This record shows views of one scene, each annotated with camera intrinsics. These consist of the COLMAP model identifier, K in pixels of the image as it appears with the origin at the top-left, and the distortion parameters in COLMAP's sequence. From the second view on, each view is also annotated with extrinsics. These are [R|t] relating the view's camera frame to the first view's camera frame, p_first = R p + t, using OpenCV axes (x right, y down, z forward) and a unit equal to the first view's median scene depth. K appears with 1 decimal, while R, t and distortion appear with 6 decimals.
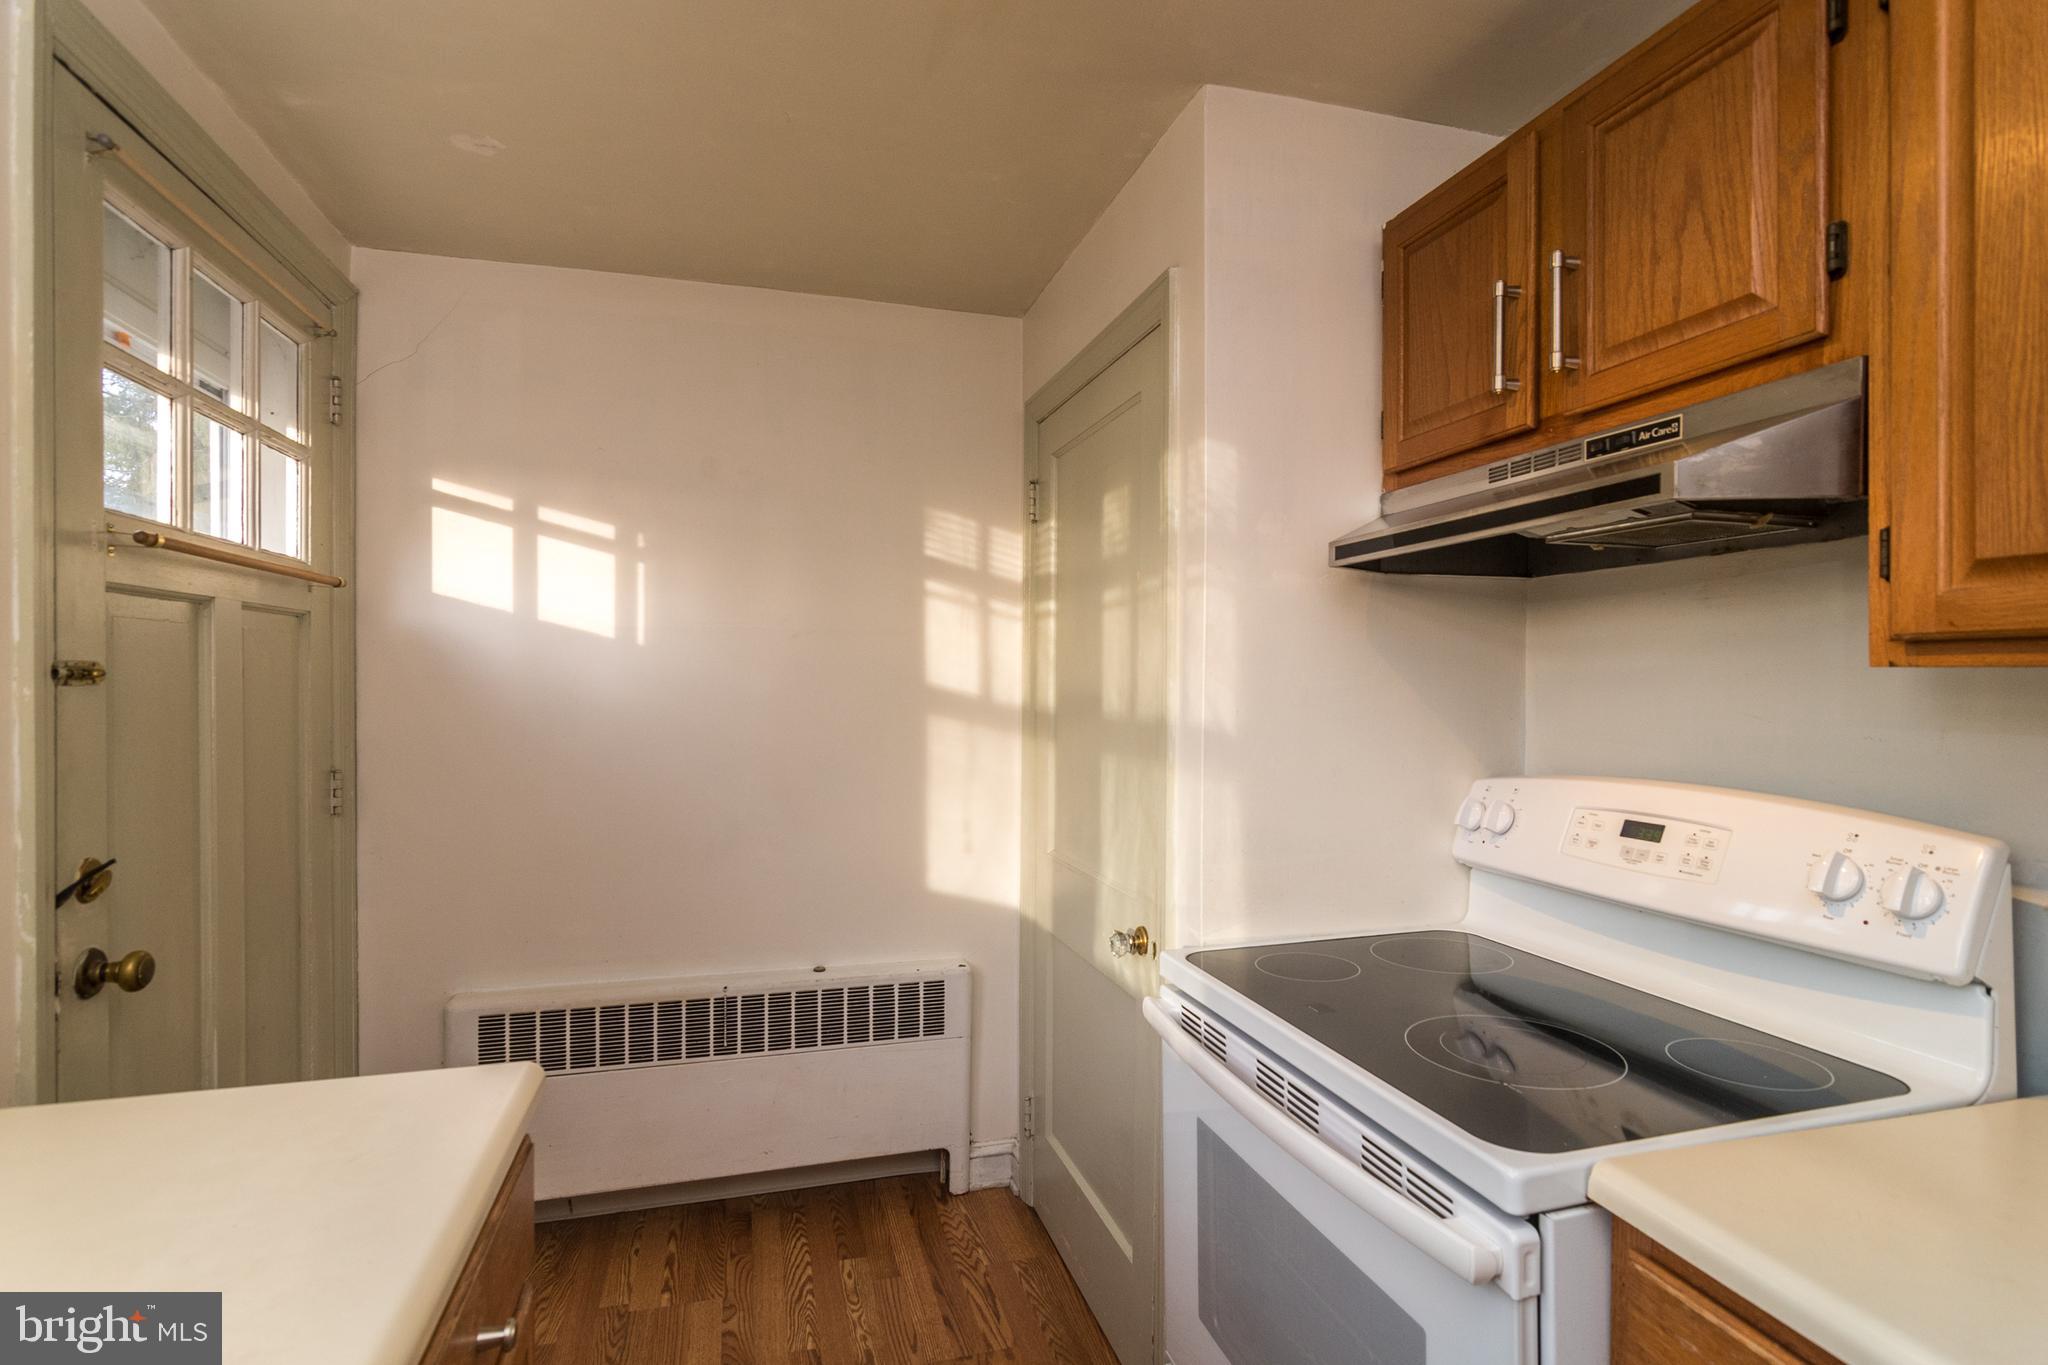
lens RADIAL K [[1003.1, 0, 1024.0], [0, 1003.1, 682.5], [0, 0, 1]] dist [-0.004610, -0.000525]
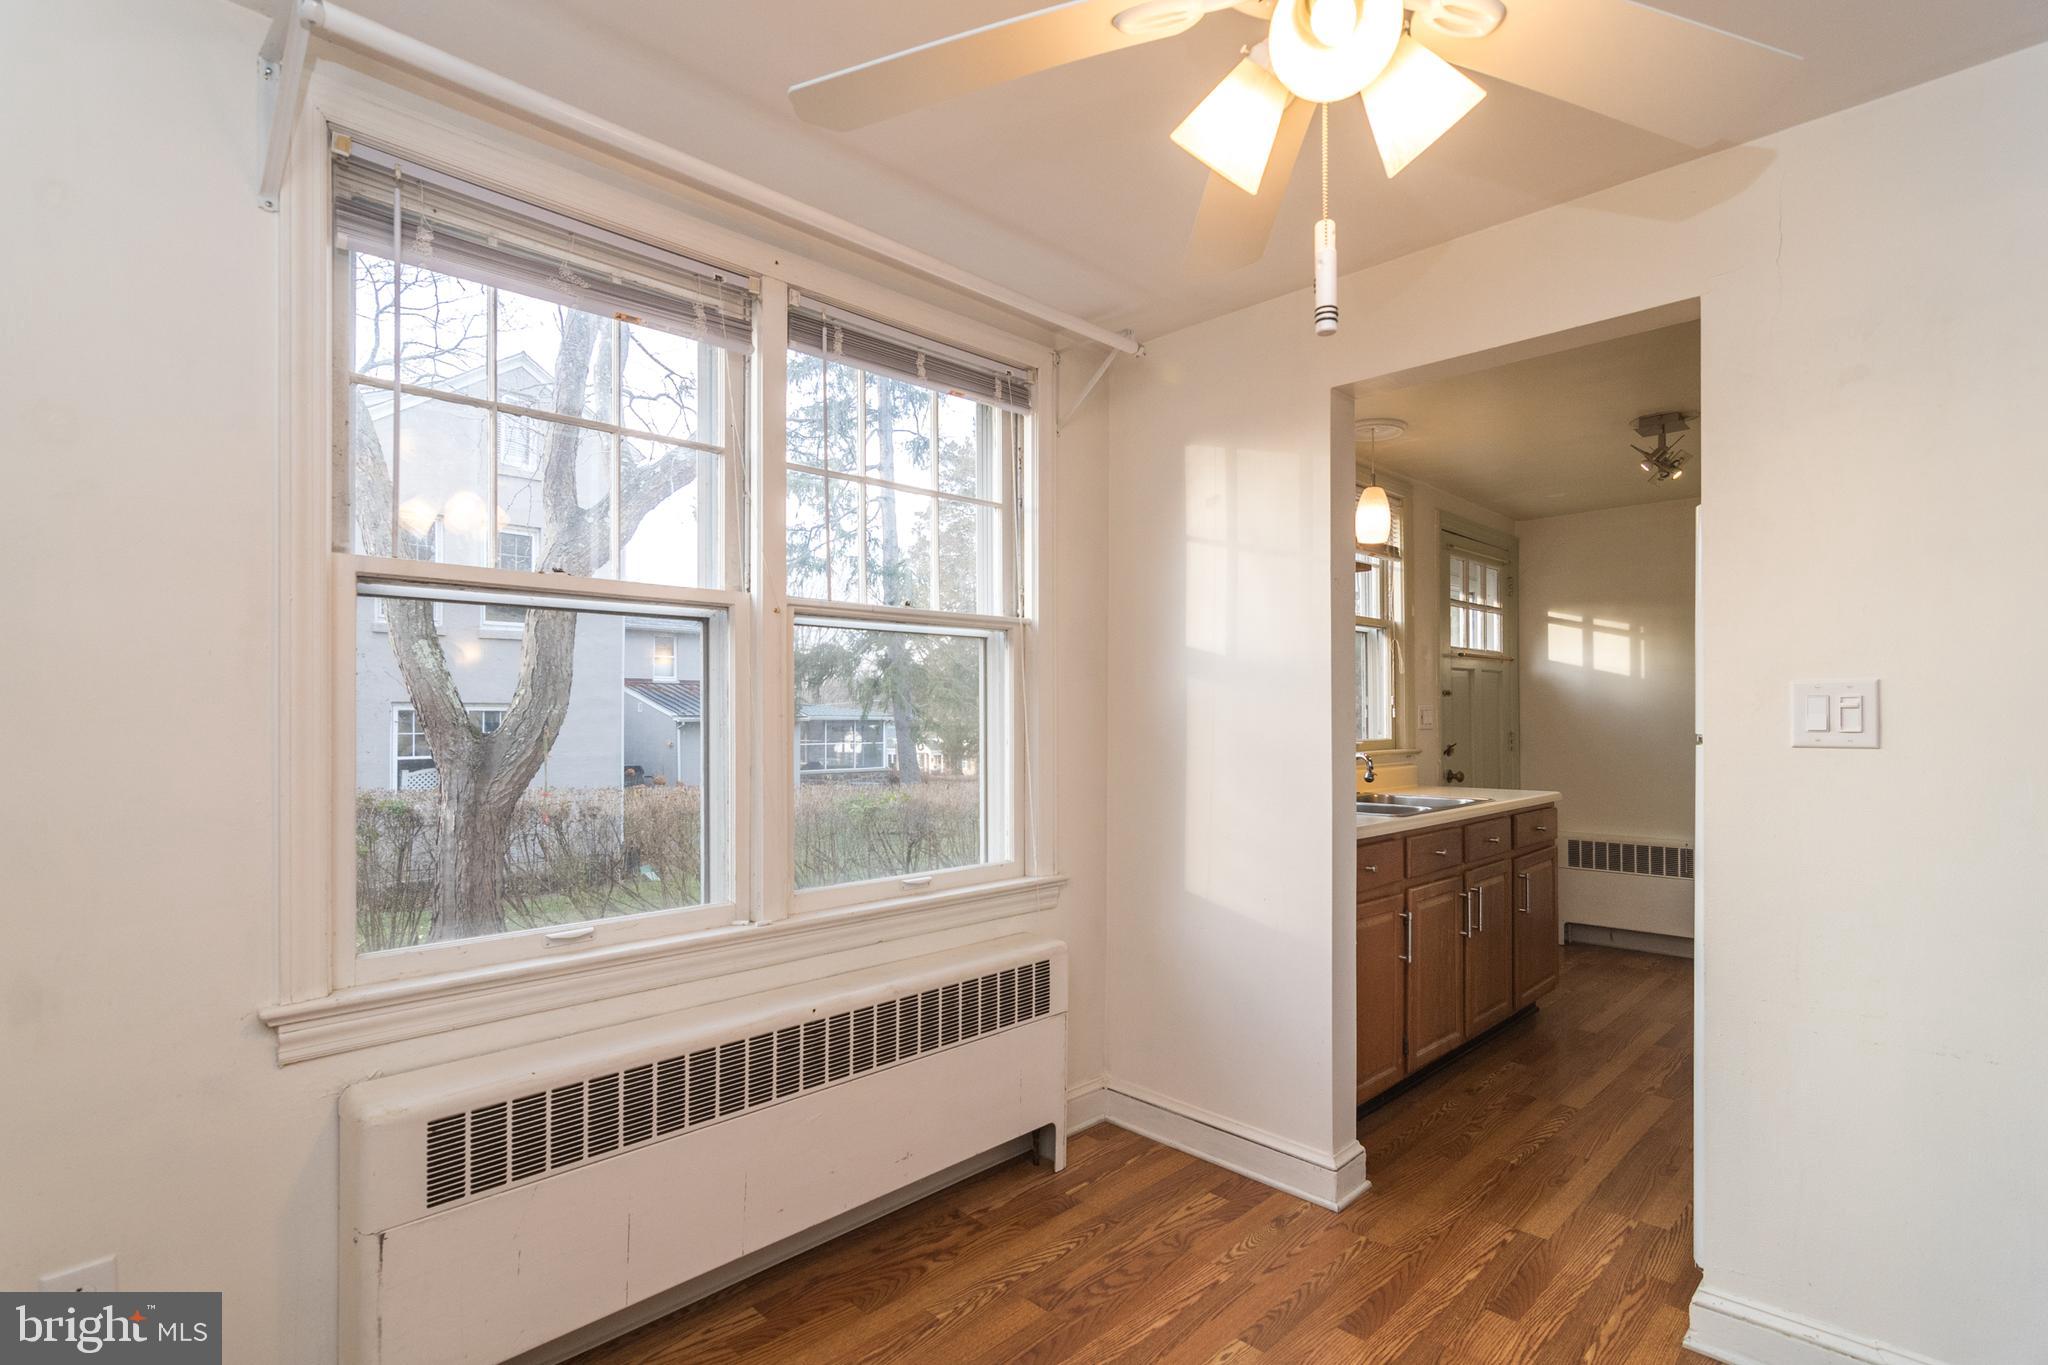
lens RADIAL K [[997.1, 0, 992.3], [0, 997.1, 717.5], [0, 0, 1]] dist [-0.032565, 0.000219]
pose [[0.465354, -0.006535, -0.885100, 1.406601], [0.004833, 0.999977, -0.004842, 0.084554], [0.885111, -0.002024, 0.465375, -2.041888]]
